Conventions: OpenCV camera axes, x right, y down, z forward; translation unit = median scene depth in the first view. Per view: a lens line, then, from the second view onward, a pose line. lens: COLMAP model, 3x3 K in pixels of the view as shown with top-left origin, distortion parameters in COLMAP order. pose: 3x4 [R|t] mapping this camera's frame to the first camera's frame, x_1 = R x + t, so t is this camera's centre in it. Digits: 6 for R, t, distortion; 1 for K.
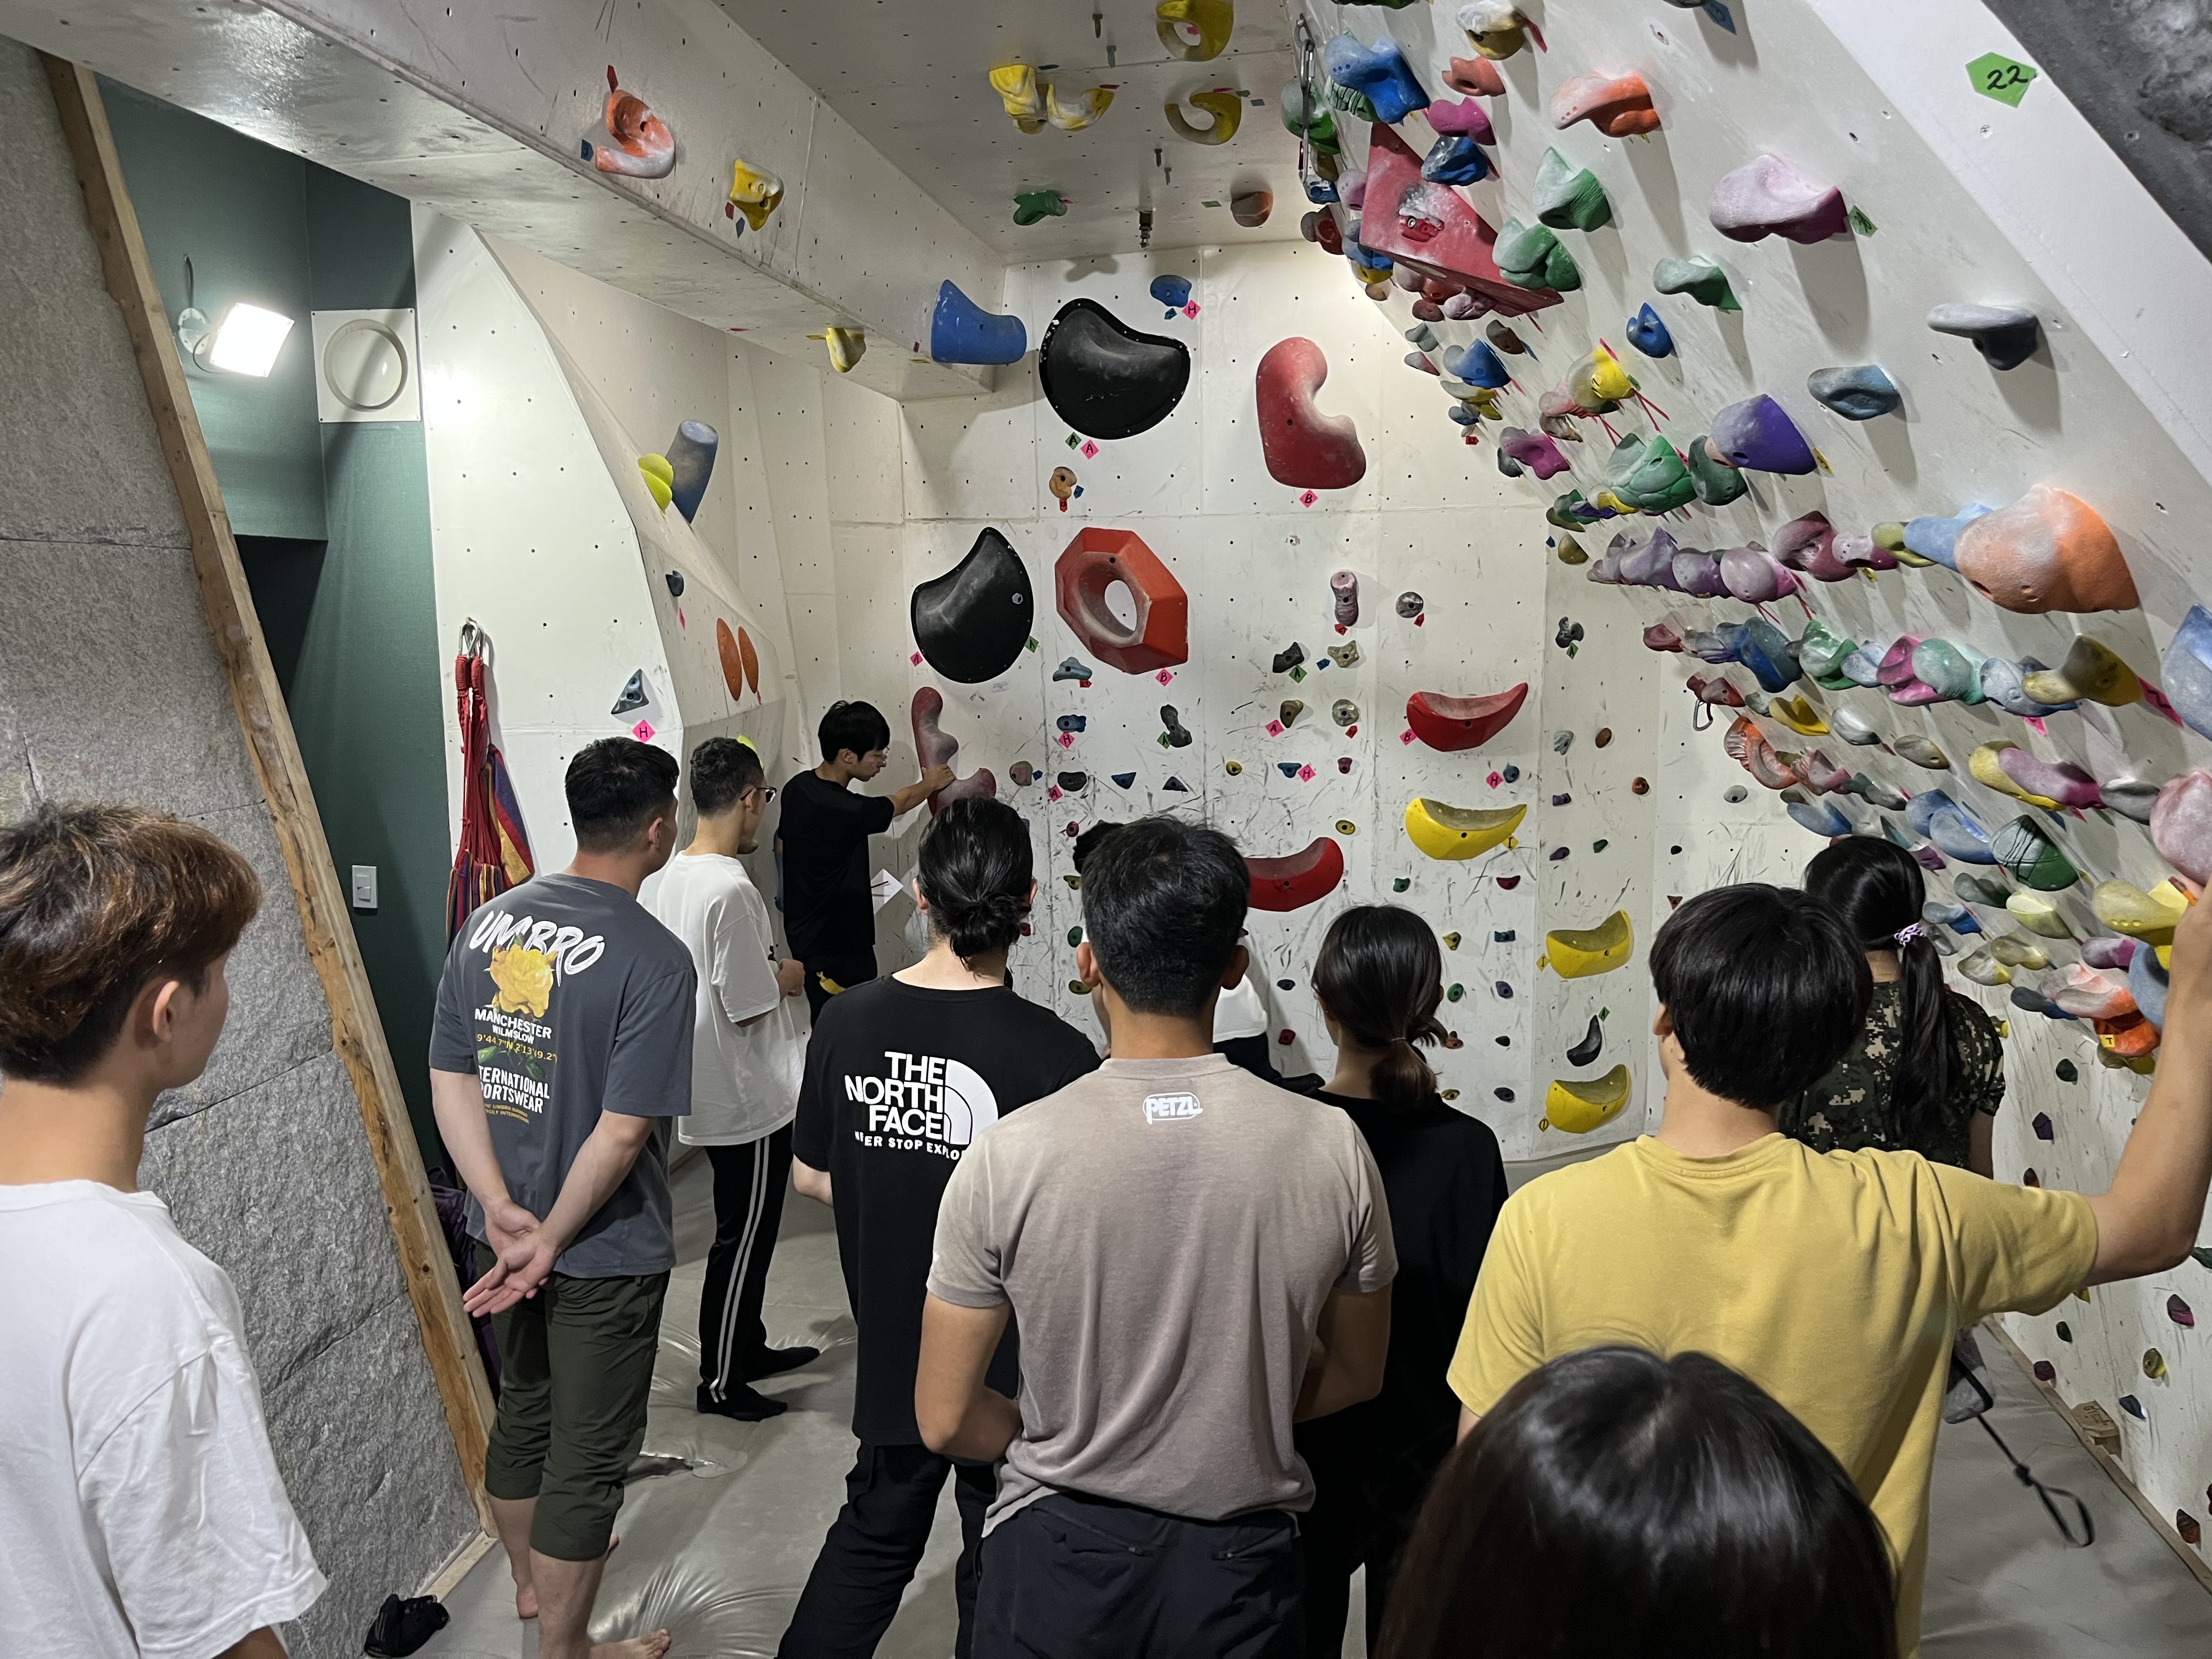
lens RADIAL K [[1671.8, 0, 1079.9], [0, 1671.8, 827.6], [0, 0, 1]] dist [0.060690, -0.087180]
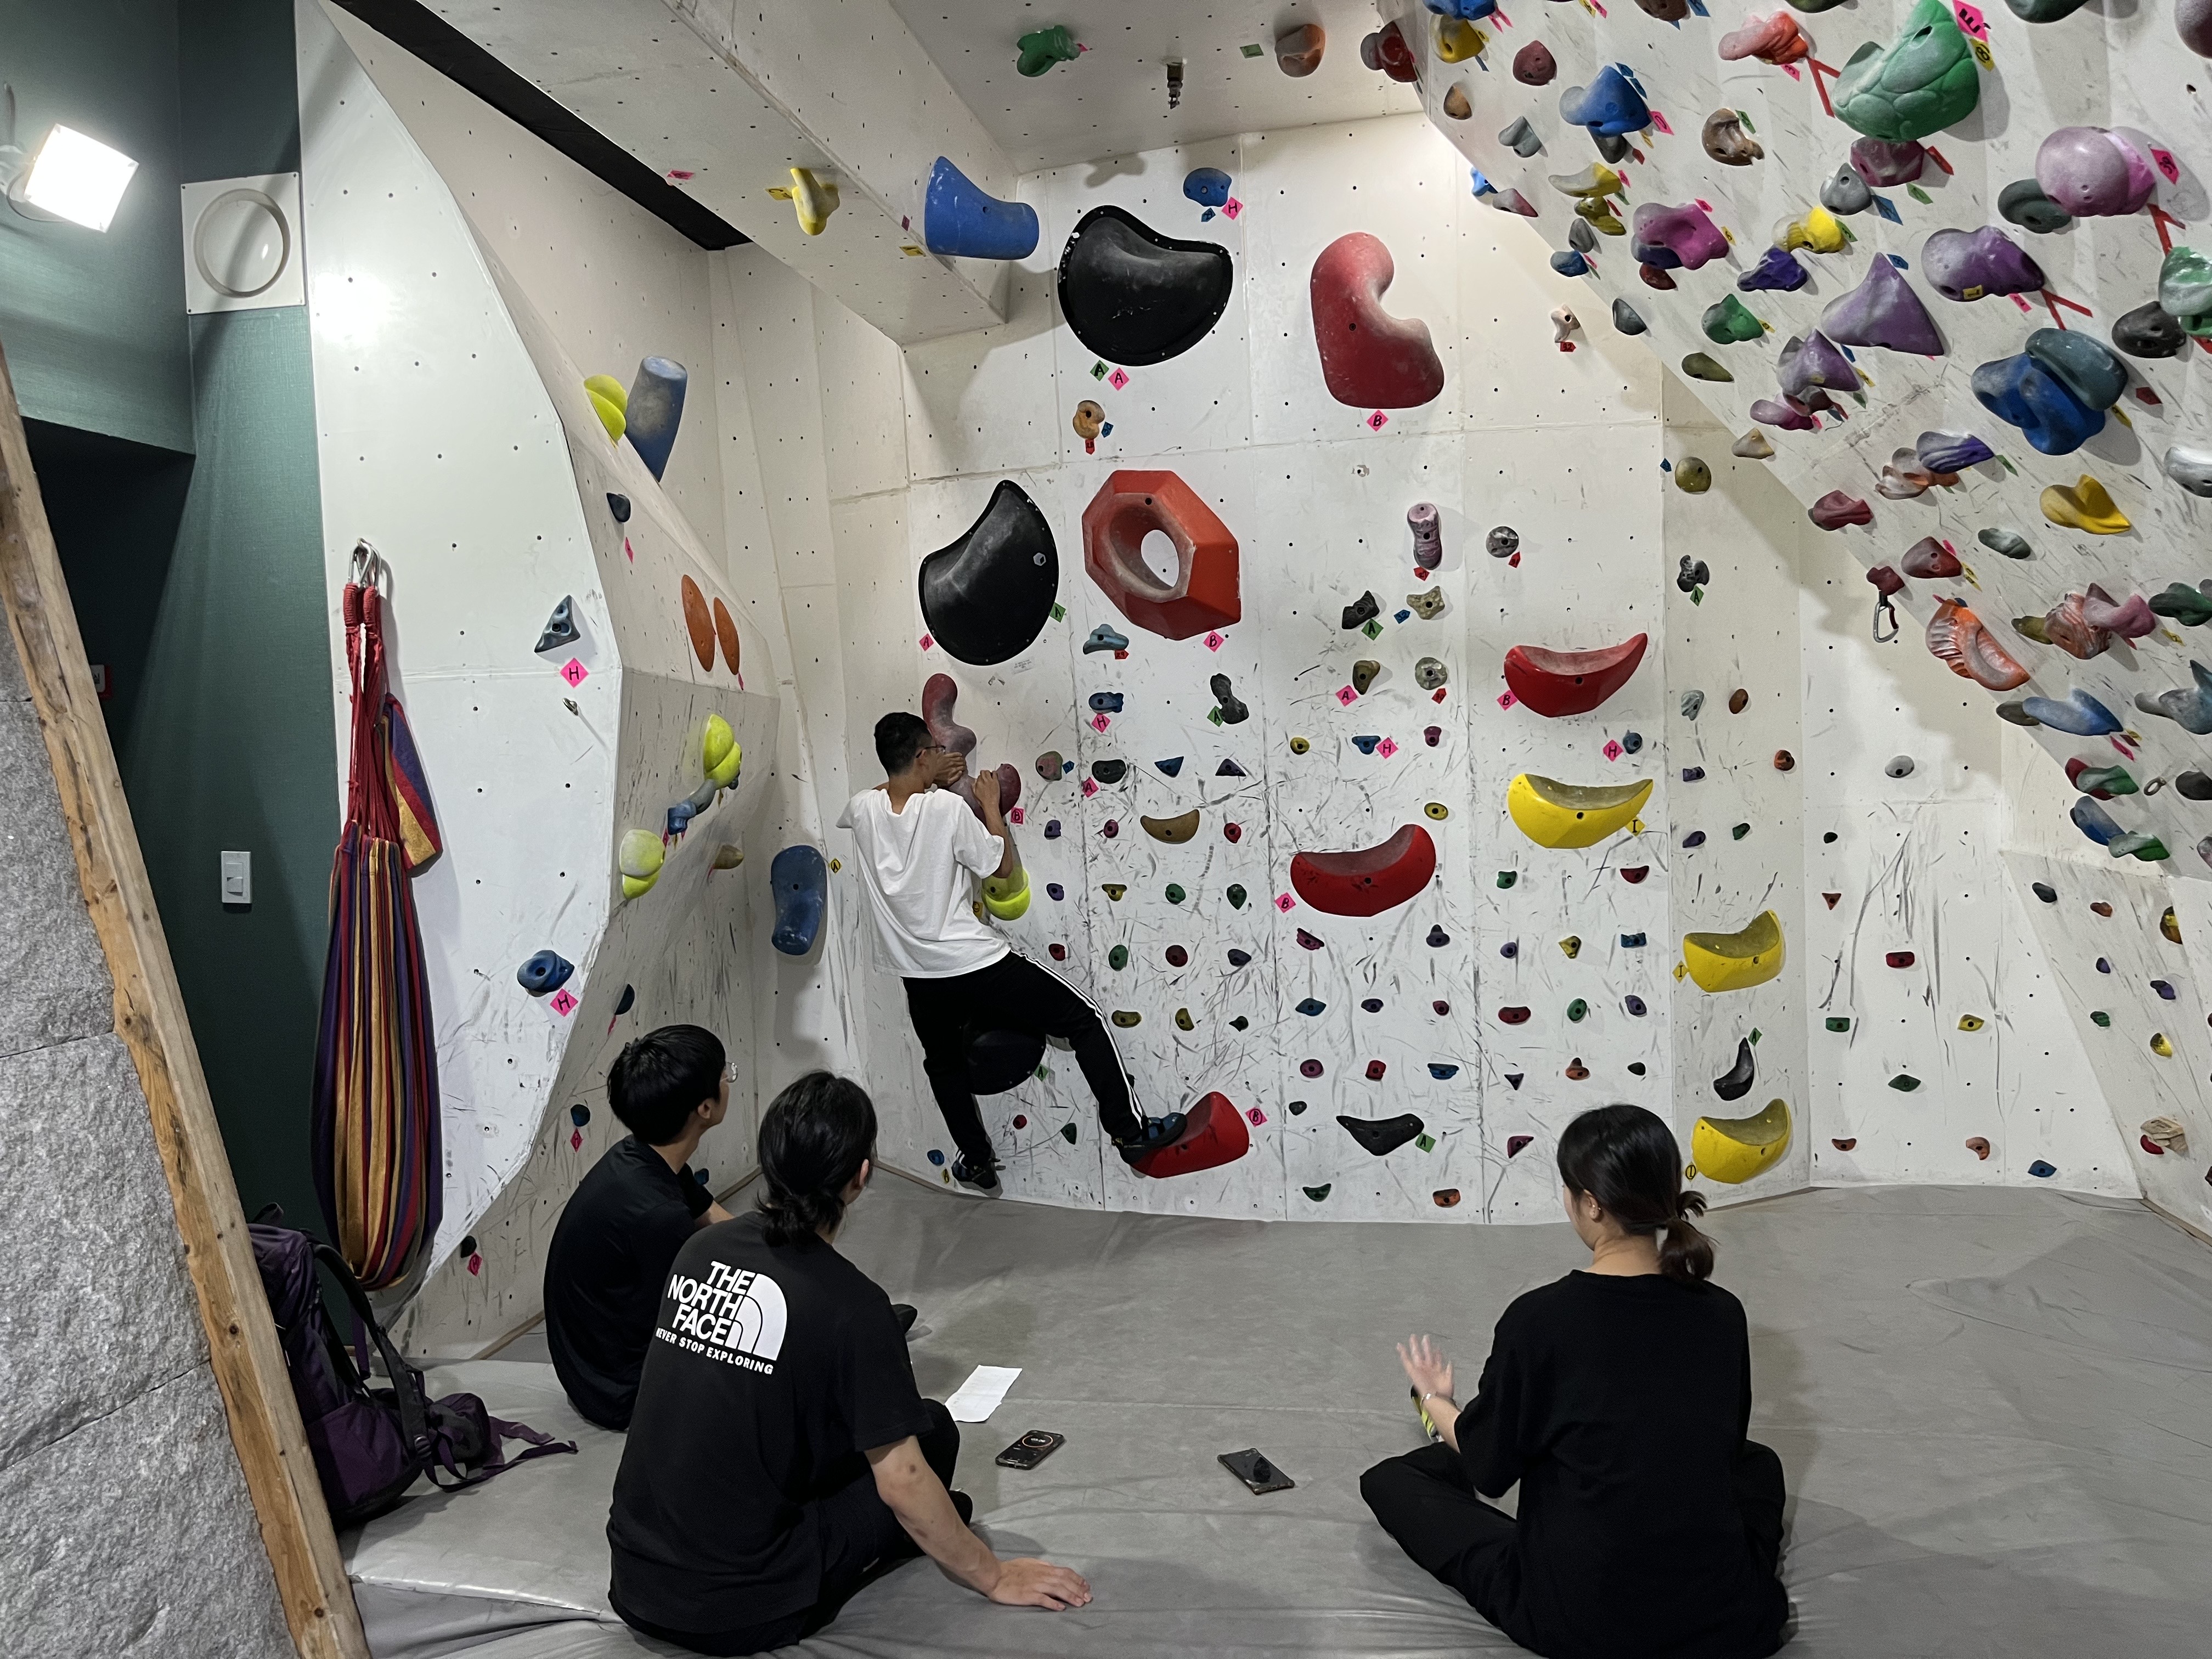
lens RADIAL K [[1671.8, 0, 1093.2], [0, 1671.8, 810.2], [0, 0, 1]] dist [0.060690, -0.087180]
pose [[0.999368, -0.026970, -0.023161, 0.007107], [0.024787, 0.995648, -0.089840, 0.074658], [0.025483, 0.089209, 0.995687, 0.170596]]
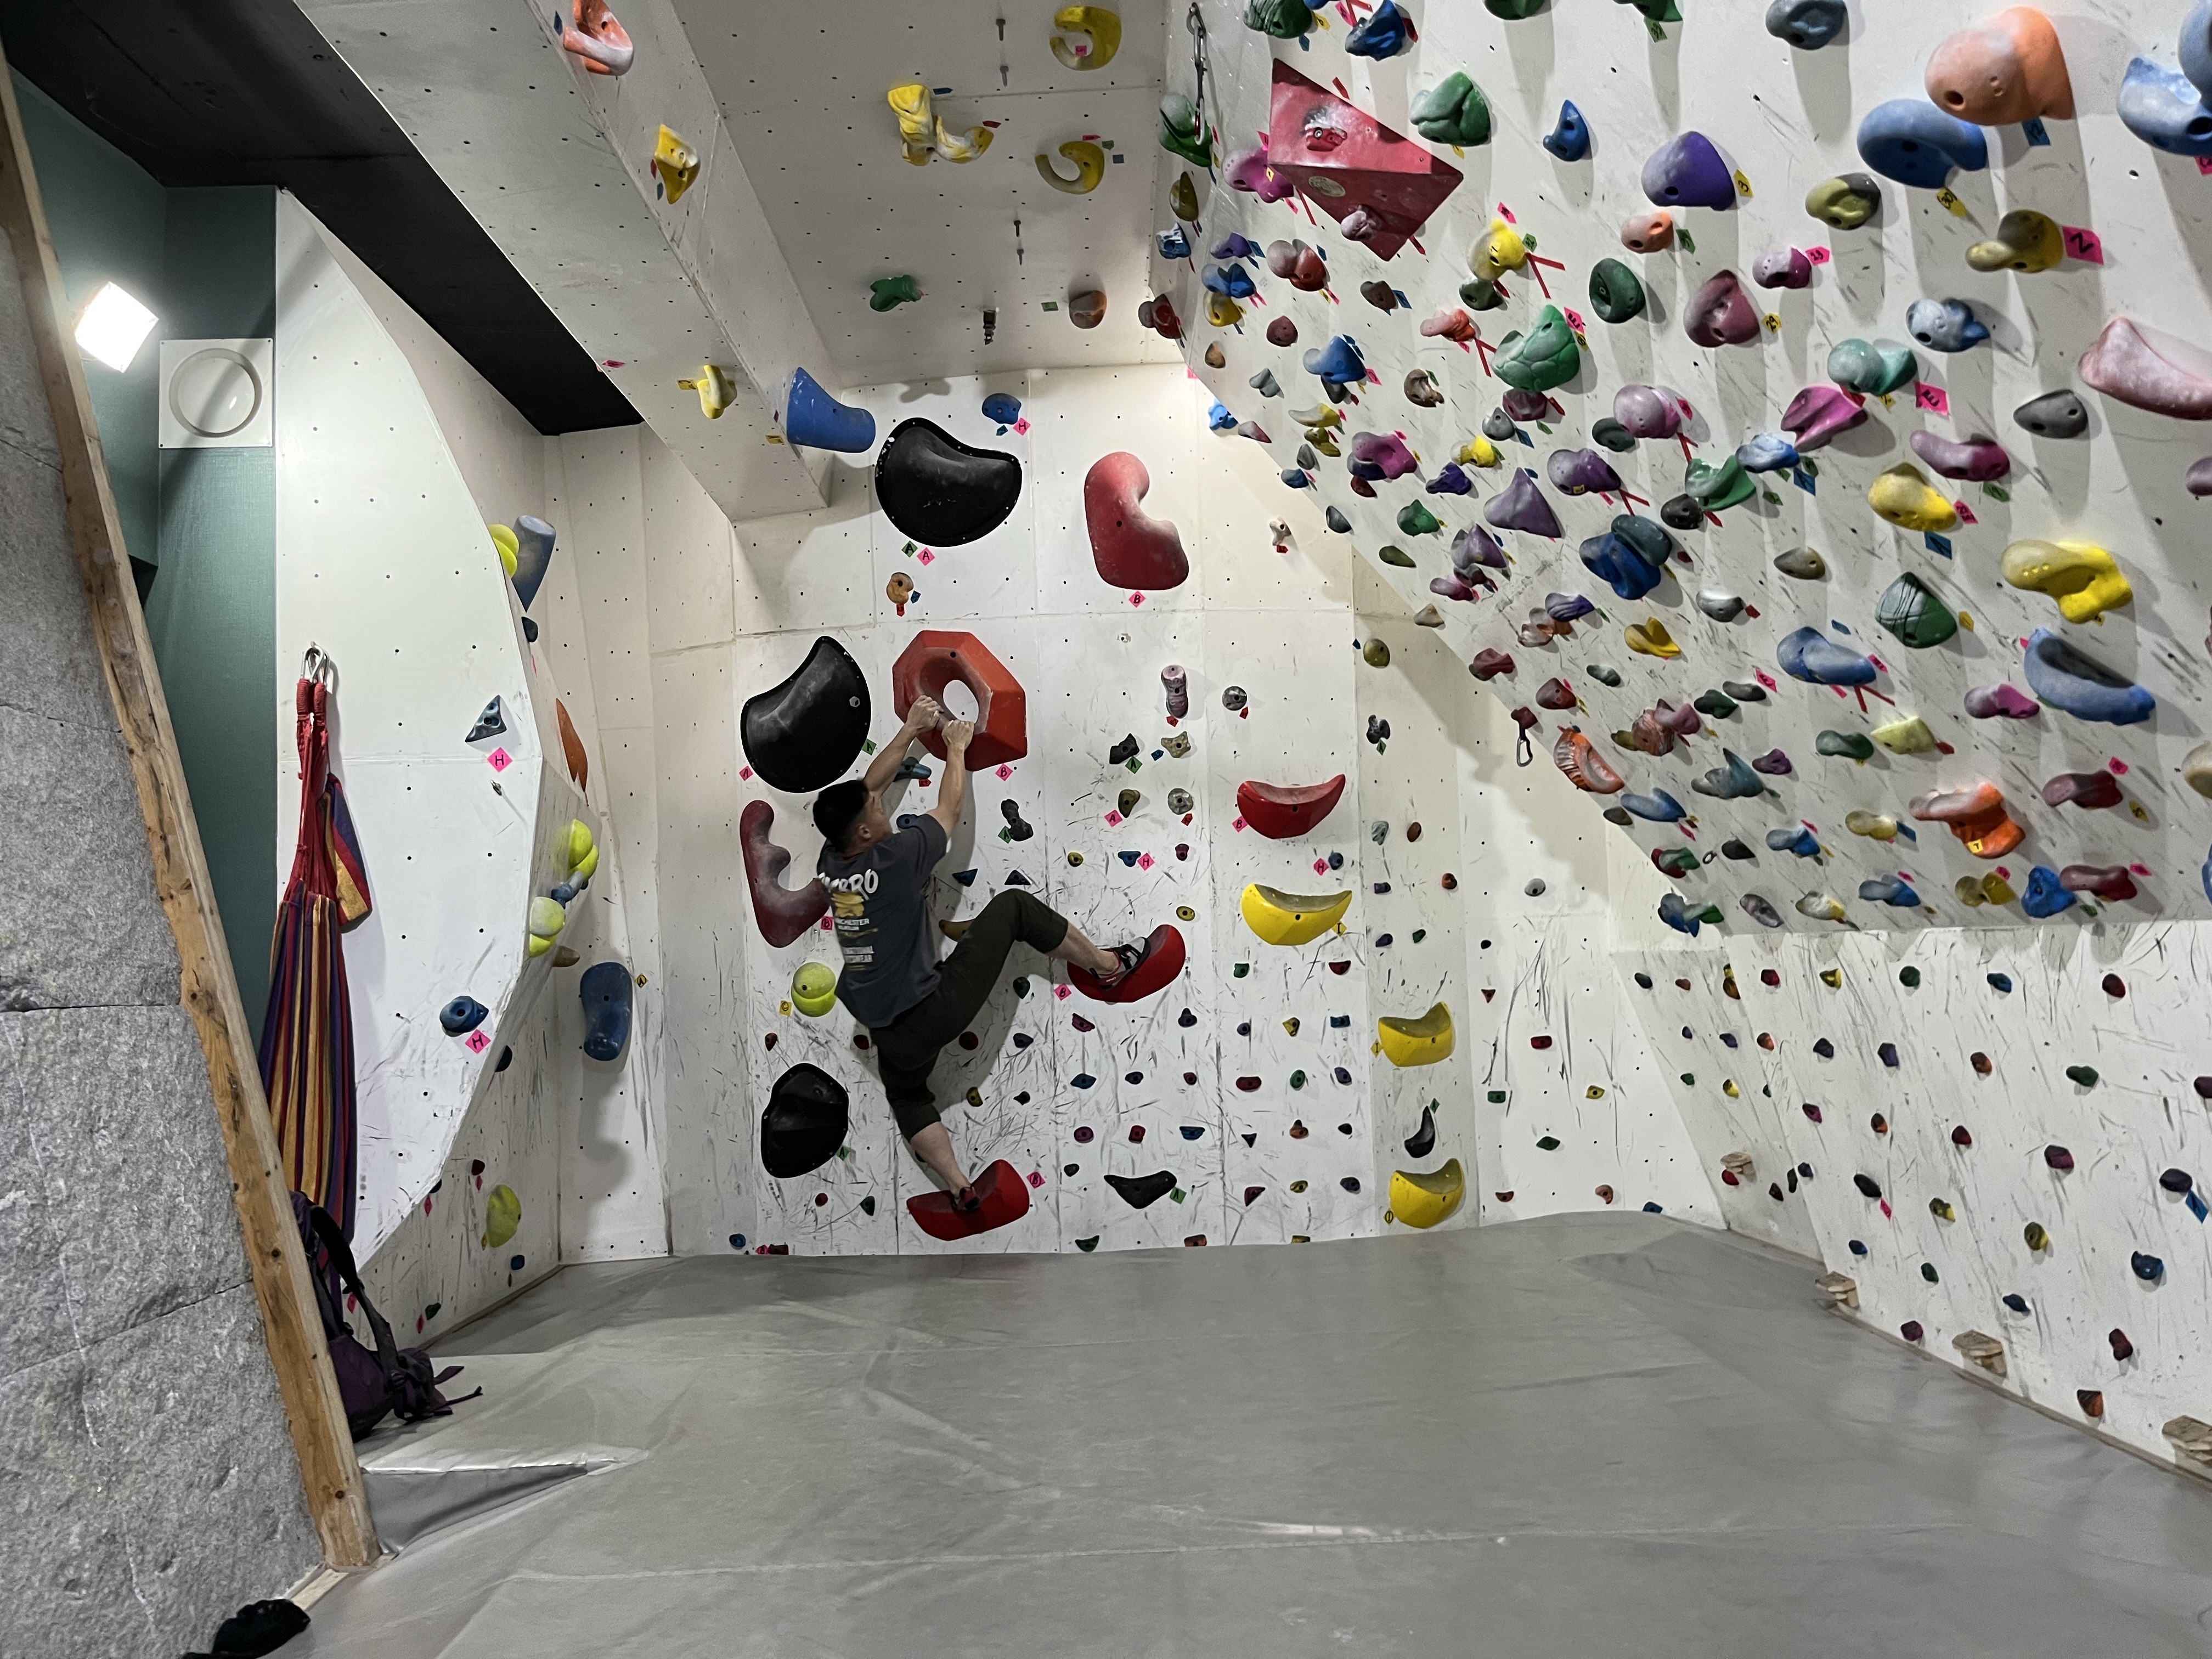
lens RADIAL K [[1671.8, 0, 1093.6], [0, 1671.8, 832.2], [0, 0, 1]] dist [0.060690, -0.087180]
pose [[0.984419, -0.010928, 0.175500, -0.079482], [0.047060, 0.978033, -0.203068, 0.164956], [-0.169426, 0.208163, 0.963308, 0.017860]]
